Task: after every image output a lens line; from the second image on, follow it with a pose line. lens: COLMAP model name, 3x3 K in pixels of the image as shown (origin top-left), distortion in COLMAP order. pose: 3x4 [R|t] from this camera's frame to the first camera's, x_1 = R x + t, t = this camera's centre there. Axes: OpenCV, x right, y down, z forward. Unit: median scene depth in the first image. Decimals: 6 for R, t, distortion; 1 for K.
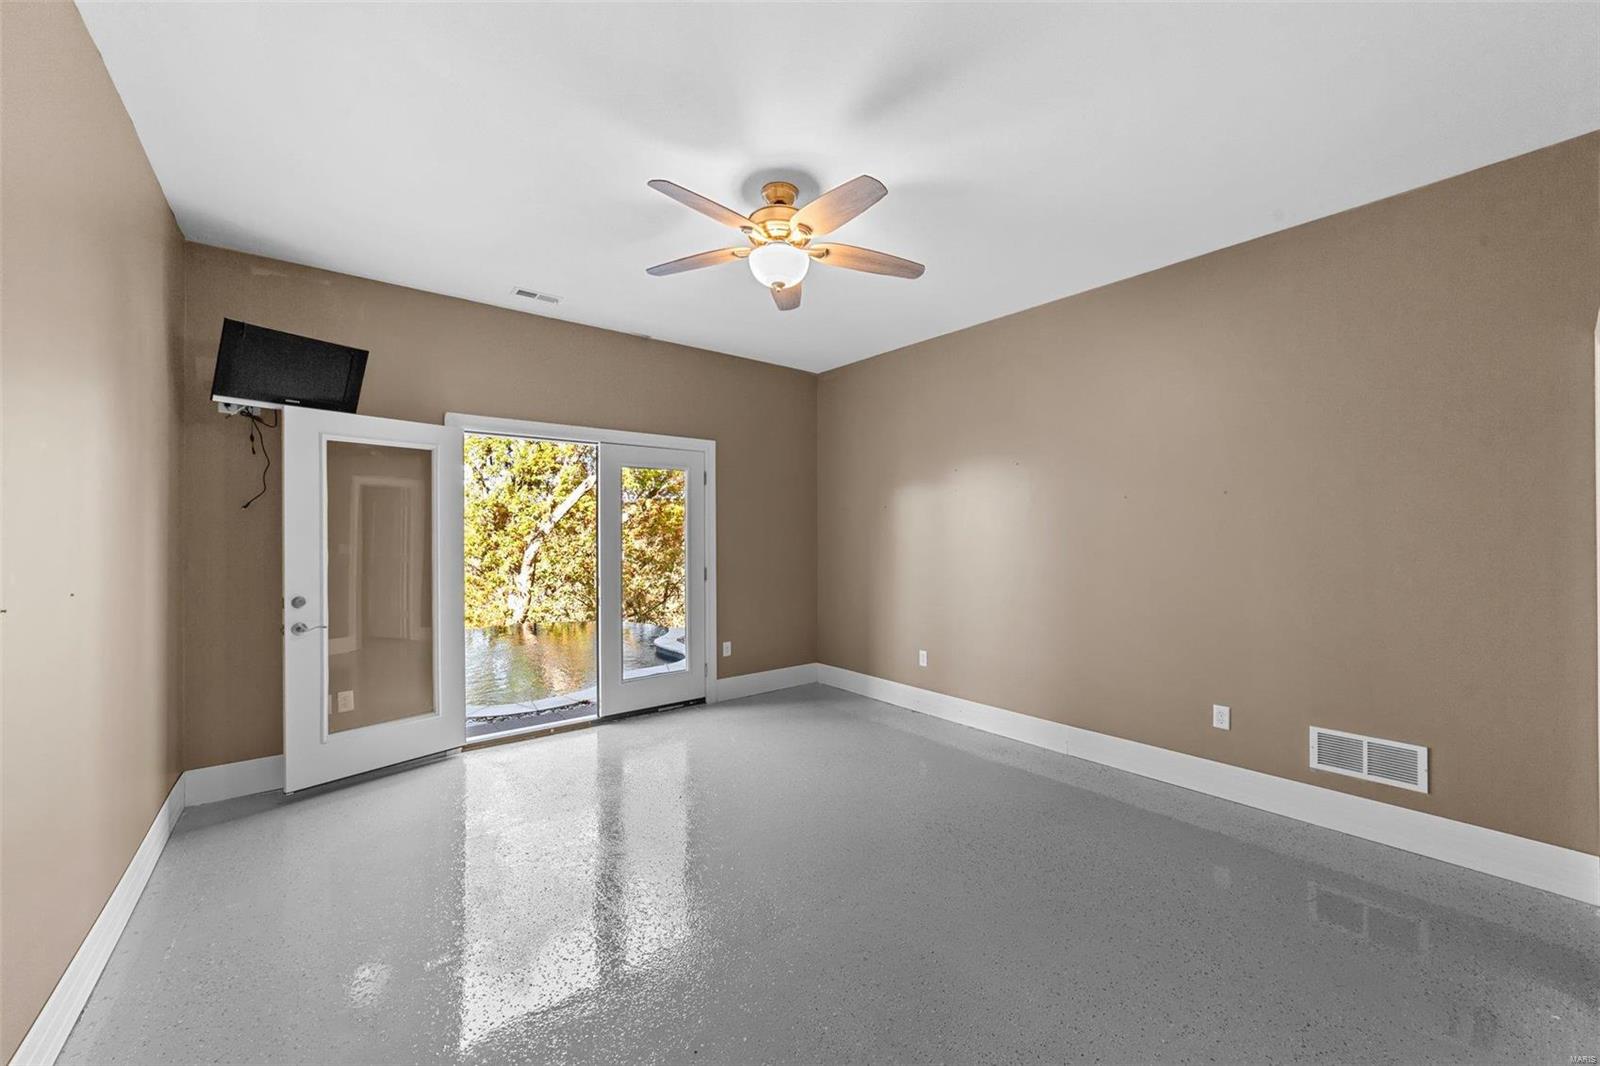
lens RADIAL K [[607.8, 0, 810.0], [0, 607.8, 533.7], [0, 0, 1]] dist [-0.001779, 0.000020]
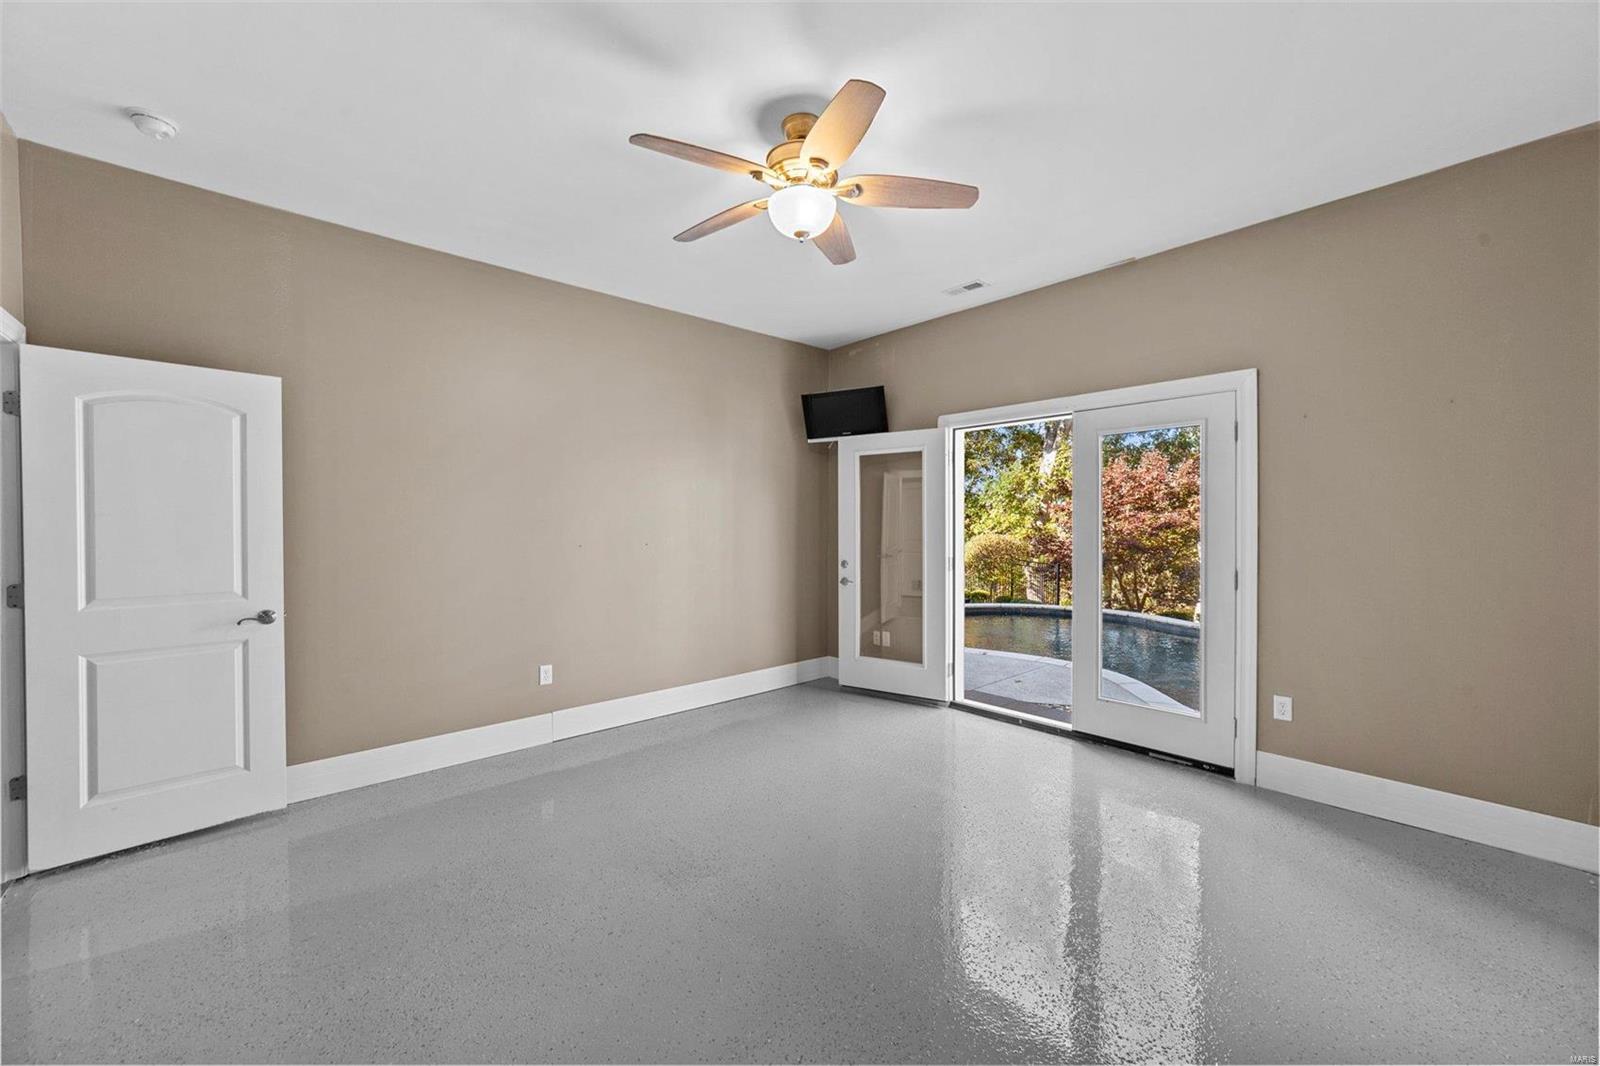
lens RADIAL K [[607.8, 0, 810.0], [0, 607.8, 533.7], [0, 0, 1]] dist [-0.001779, 0.000020]
pose [[0.079053, 0.018012, -0.996708, 0.647232], [0.002561, 0.999830, 0.018272, 0.007126], [0.996867, -0.003997, 0.078994, 0.745844]]
